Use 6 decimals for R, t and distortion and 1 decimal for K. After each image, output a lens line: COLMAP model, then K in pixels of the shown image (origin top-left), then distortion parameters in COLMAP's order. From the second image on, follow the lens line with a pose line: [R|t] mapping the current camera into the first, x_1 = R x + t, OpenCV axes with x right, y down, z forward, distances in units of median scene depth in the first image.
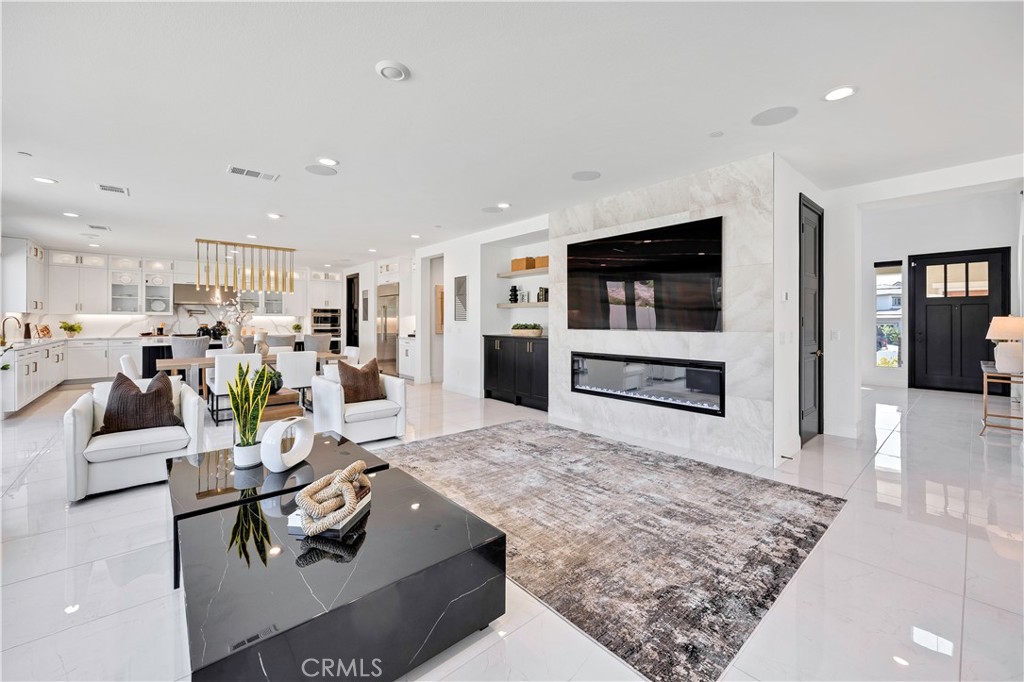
lens RADIAL K [[407.6, 0, 514.6], [0, 407.6, 321.1], [0, 0, 1]] dist [-0.008280, 0.000448]
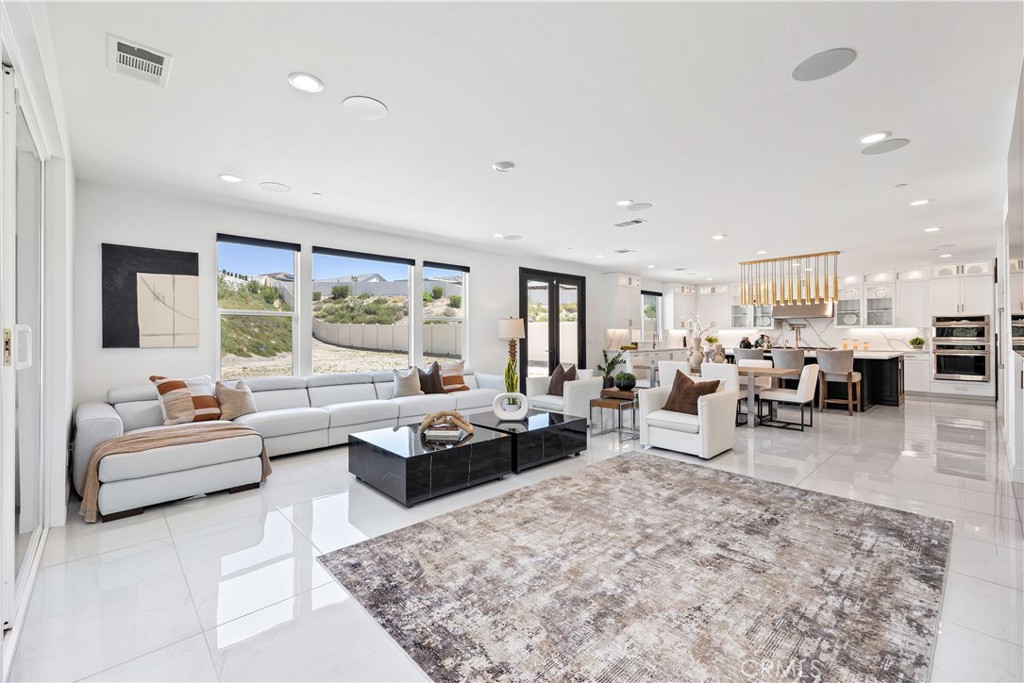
lens RADIAL K [[429.9, 0, 507.5], [0, 429.9, 332.6], [0, 0, 1]] dist [0.002722, 0.000269]
pose [[0.024212, -0.009923, -0.999658, 0.333030], [0.005732, 0.999936, -0.009787, 0.001721], [0.999690, -0.005494, 0.024267, 0.253675]]
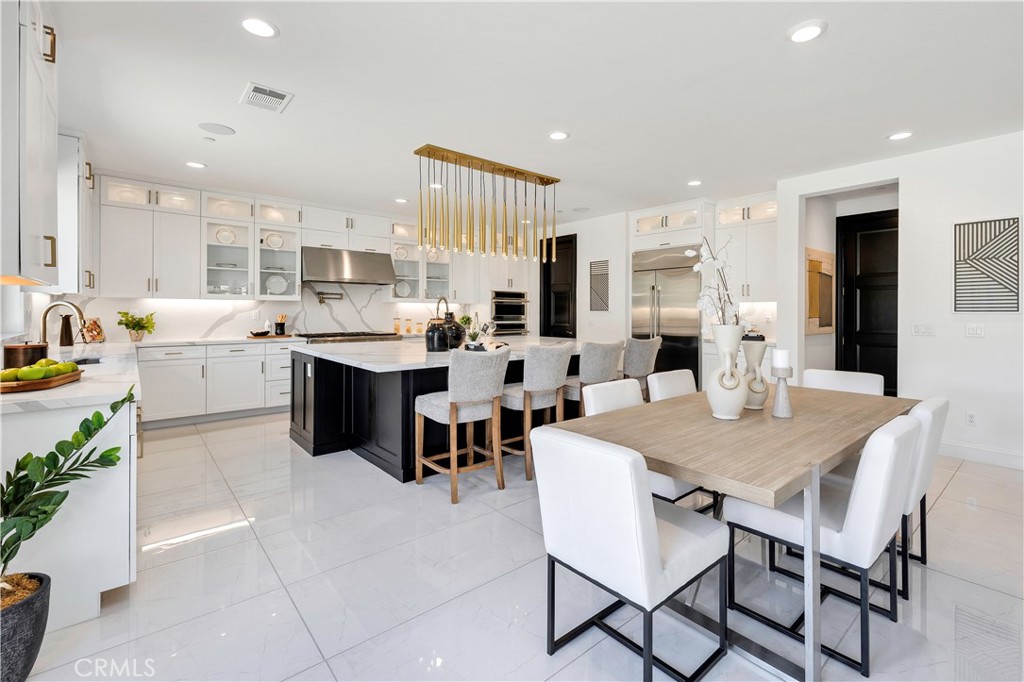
lens RADIAL K [[453.4, 0, 546.8], [0, 453.4, 310.3], [0, 0, 1]] dist [-0.007199, 0.000817]
pose [[0.999685, -0.002745, 0.024930, -0.534388], [0.002877, 0.999982, -0.005231, 0.003459], [-0.024915, 0.005301, 0.999676, 0.363505]]
